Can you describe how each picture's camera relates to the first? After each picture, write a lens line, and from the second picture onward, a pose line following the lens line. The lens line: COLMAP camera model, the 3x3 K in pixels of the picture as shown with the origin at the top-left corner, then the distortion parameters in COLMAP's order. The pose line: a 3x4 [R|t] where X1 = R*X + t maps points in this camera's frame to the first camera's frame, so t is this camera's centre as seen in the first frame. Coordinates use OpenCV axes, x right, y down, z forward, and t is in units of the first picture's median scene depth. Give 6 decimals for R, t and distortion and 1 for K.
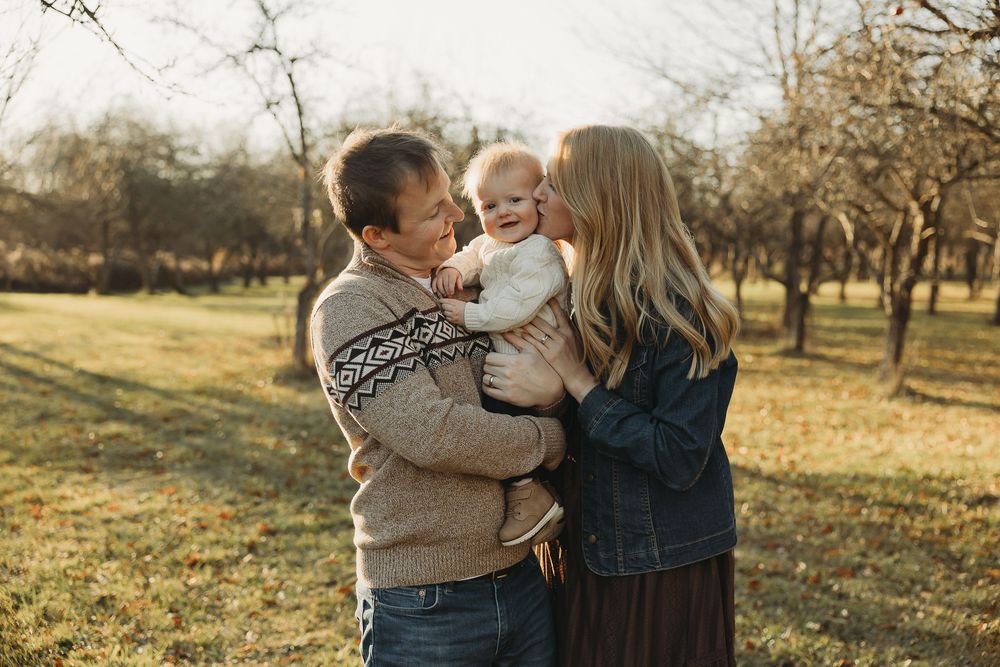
lens RADIAL K [[1122.2, 0, 500.0], [0, 1122.2, 333.5], [0, 0, 1]] dist [0.009454, -0.006830]
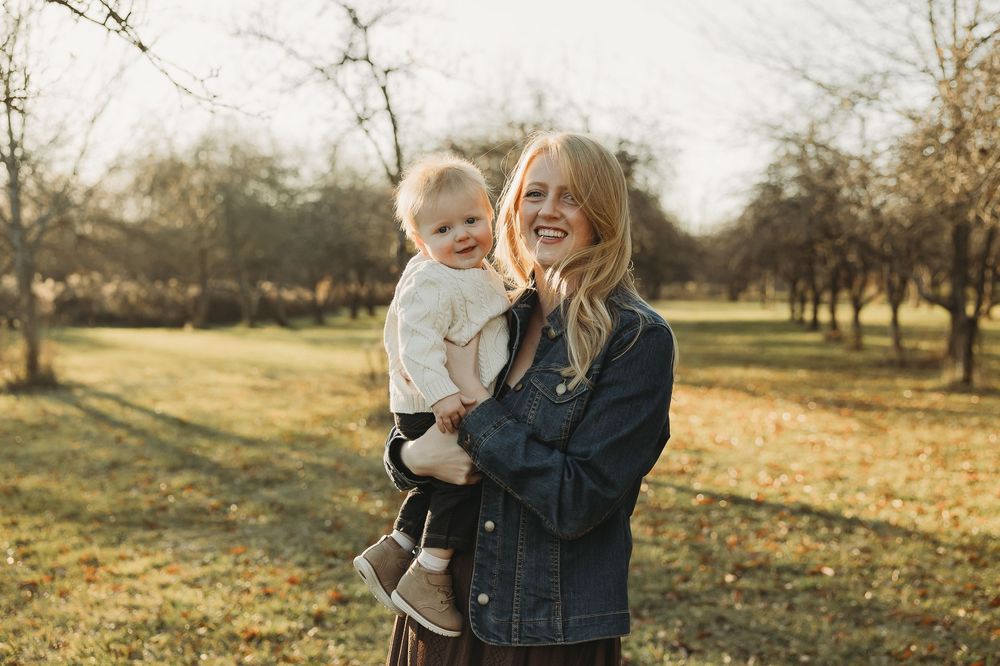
lens RADIAL K [[1226.9, 0, 528.0], [0, 1226.9, 300.6], [0, 0, 1]] dist [0.008918, 0.001181]
pose [[0.996008, -0.014171, -0.088128, 0.024695], [0.009499, 0.998538, -0.053210, -0.004124], [0.088753, 0.052160, 0.994687, 0.040101]]
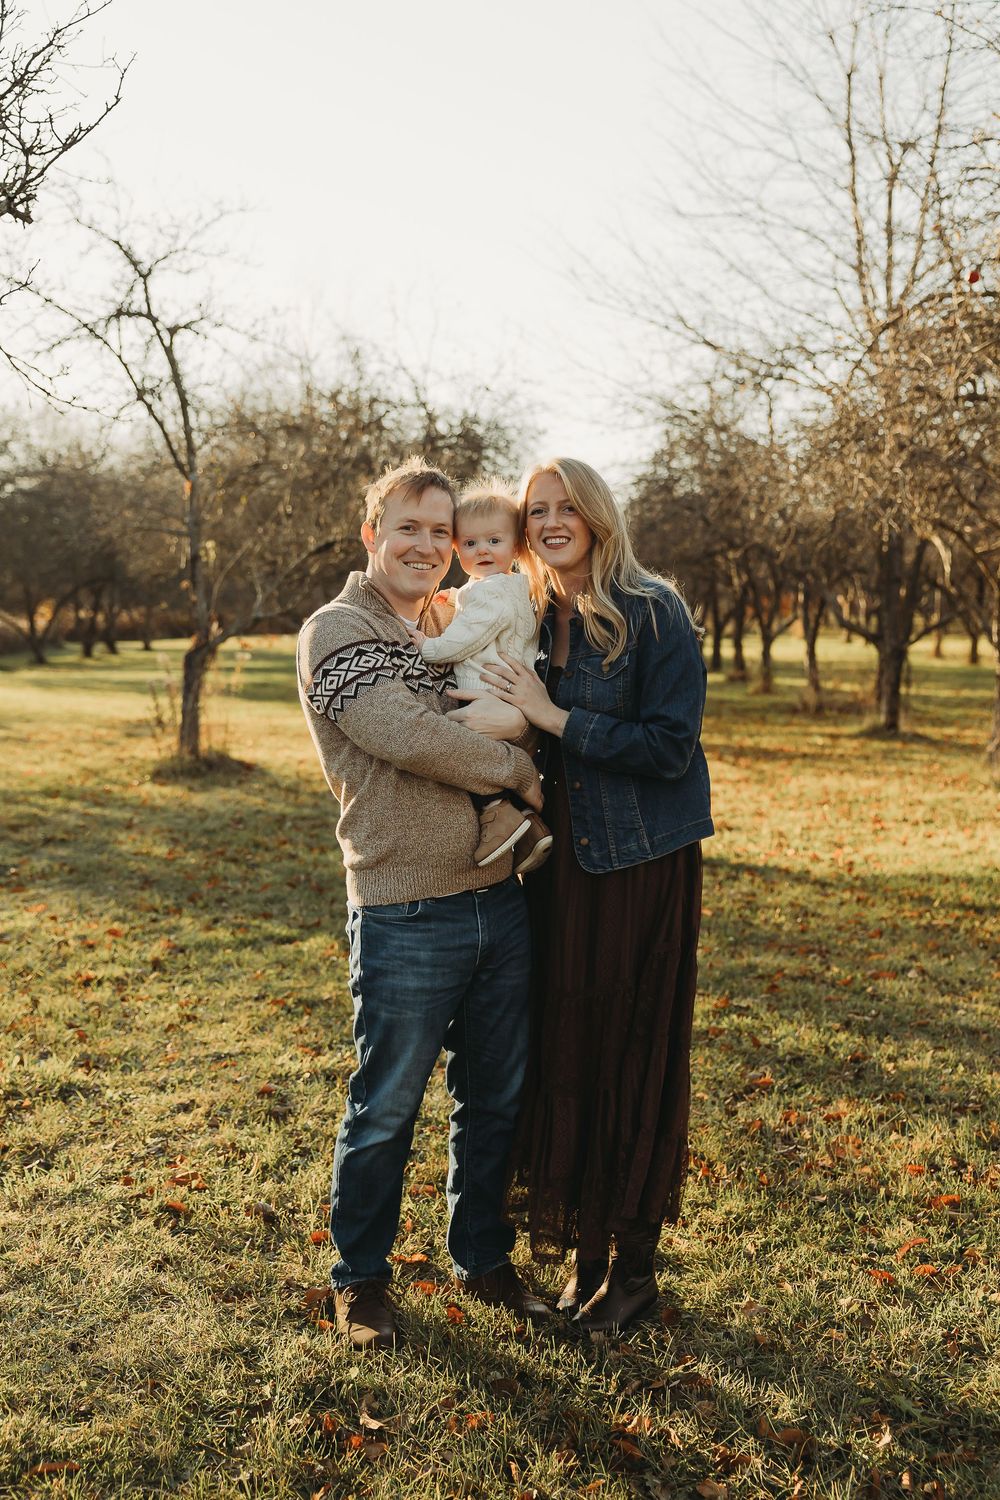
lens RADIAL K [[1785.5, 0, 538.9], [0, 1785.5, 754.4], [0, 0, 1]] dist [-0.010844, 0.004703]
pose [[0.999279, -0.014269, 0.035188, 0.007146], [0.013781, 0.999806, 0.014093, 0.022228], [-0.035382, -0.013598, 0.999281, -0.232216]]
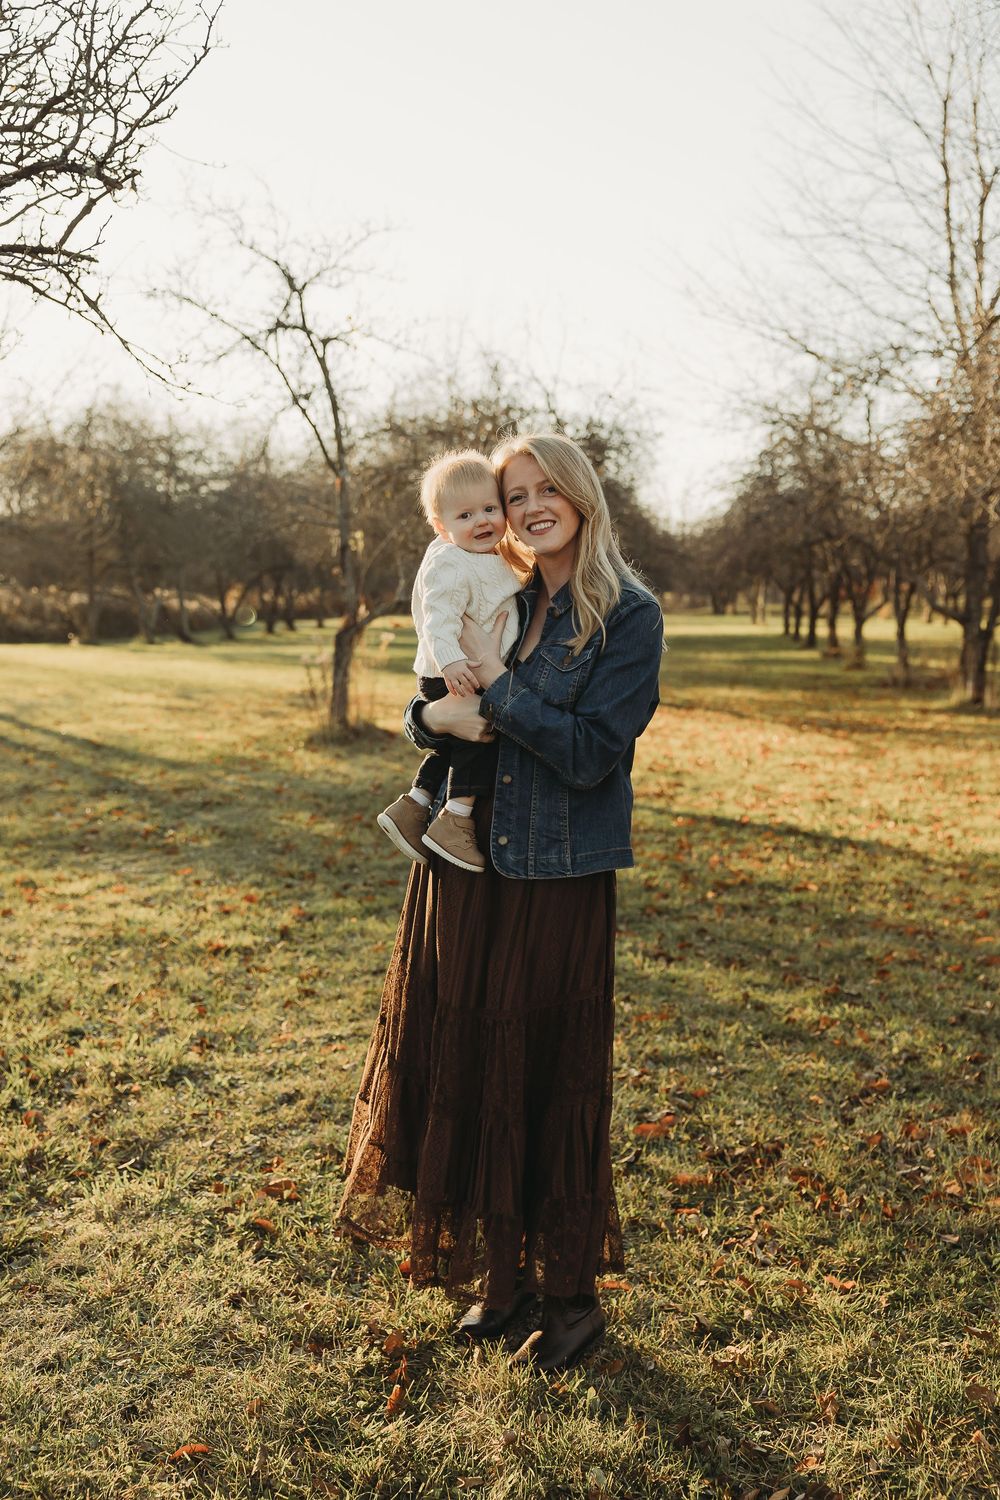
lens RADIAL K [[1484.9, 0, 526.4], [0, 1484.9, 750.1], [0, 0, 1]] dist [0.004795, 0.009834]
pose [[0.998690, -0.005610, -0.050864, 0.014284], [0.007538, 0.999257, 0.037795, 0.010591], [0.050614, -0.038129, 0.997990, -0.080020]]
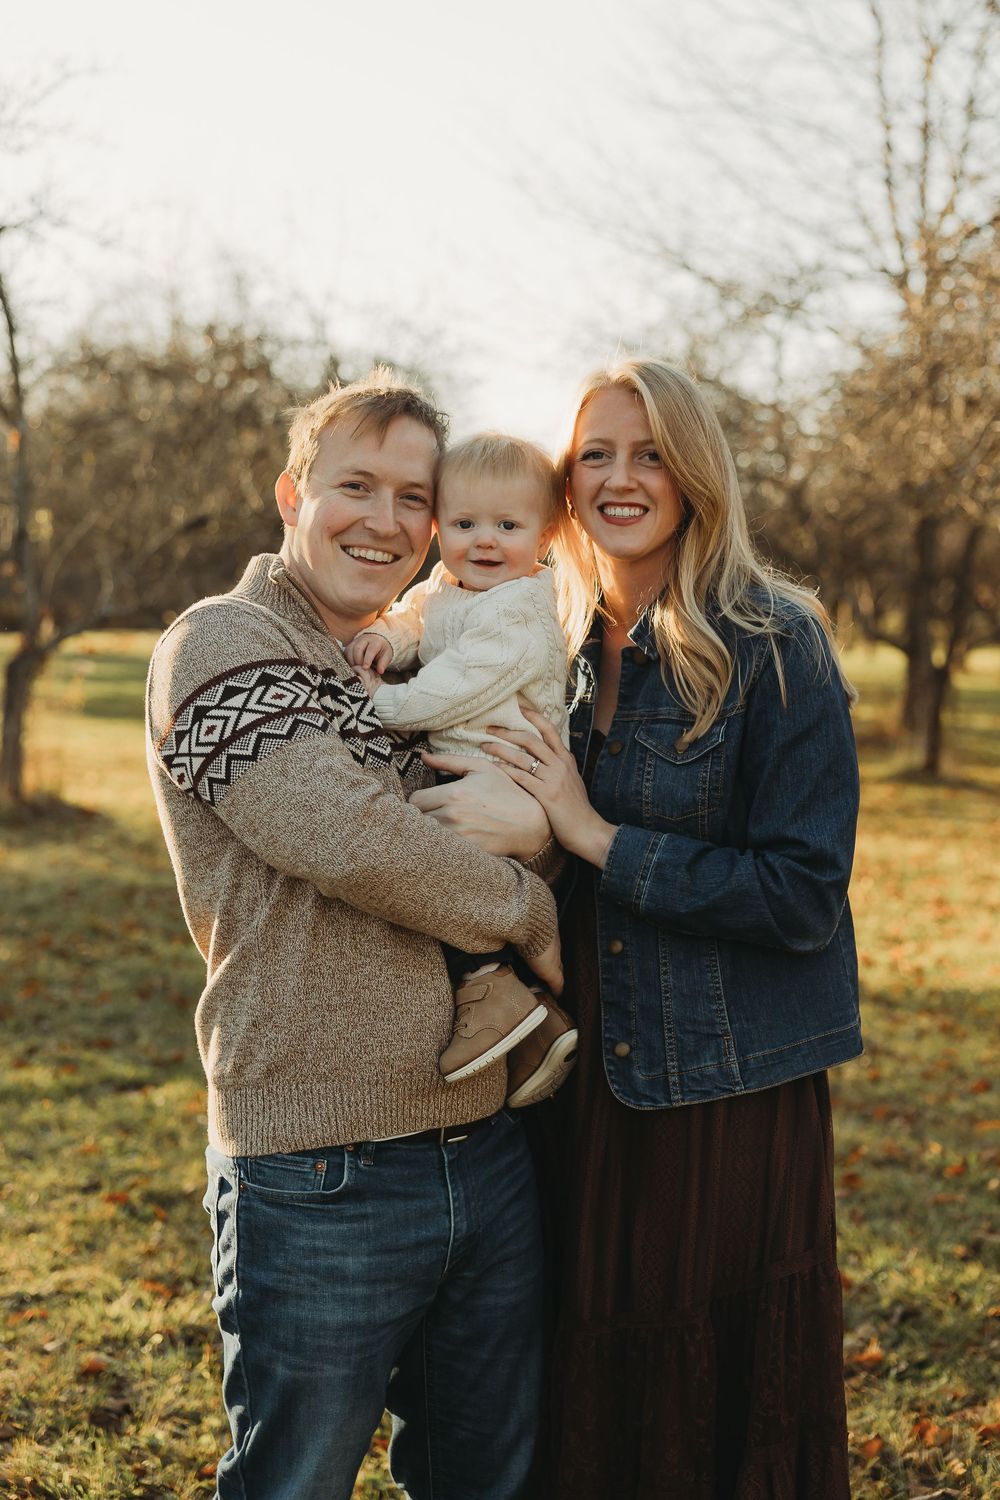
lens RADIAL K [[2135.2, 0, 493.6], [0, 2135.2, 706.2], [0, 0, 1]] dist [0.024985, -0.036327]
pose [[0.998351, 0.001290, 0.057398, -0.010440], [-0.000217, 0.999825, -0.018690, 0.004761], [-0.057412, 0.018646, 0.998176, -0.046729]]
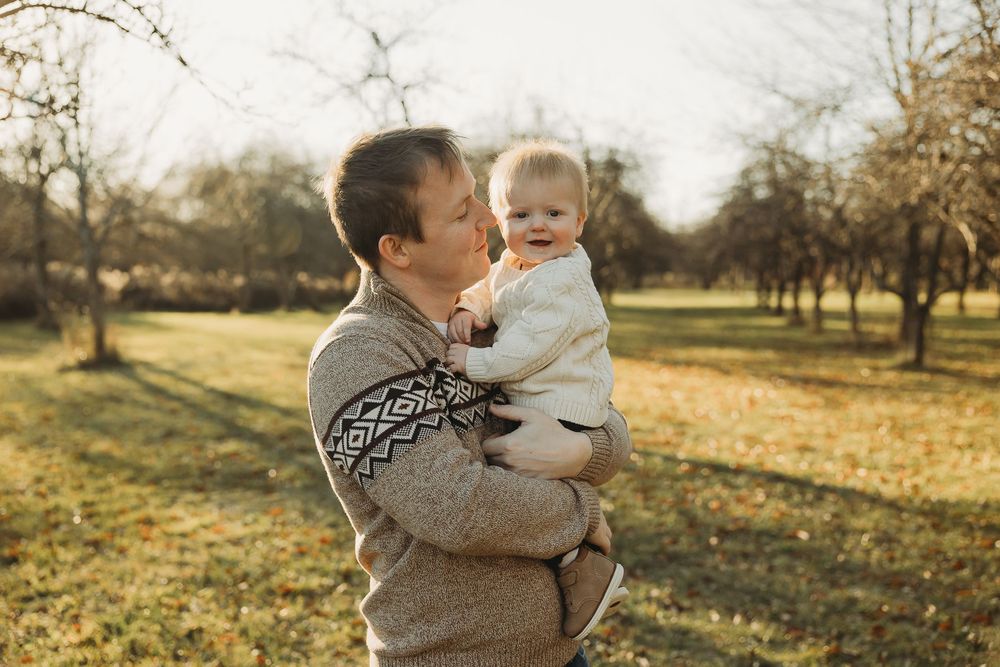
lens RADIAL K [[1051.0, 0, 500.0], [0, 1051.0, 333.5], [0, 0, 1]] dist [0.013398, -0.004171]
pose [[0.993454, -0.009687, -0.113822, 0.015611], [0.008462, 0.999901, -0.011243, -0.008352], [0.113919, 0.010206, 0.993438, 0.082845]]
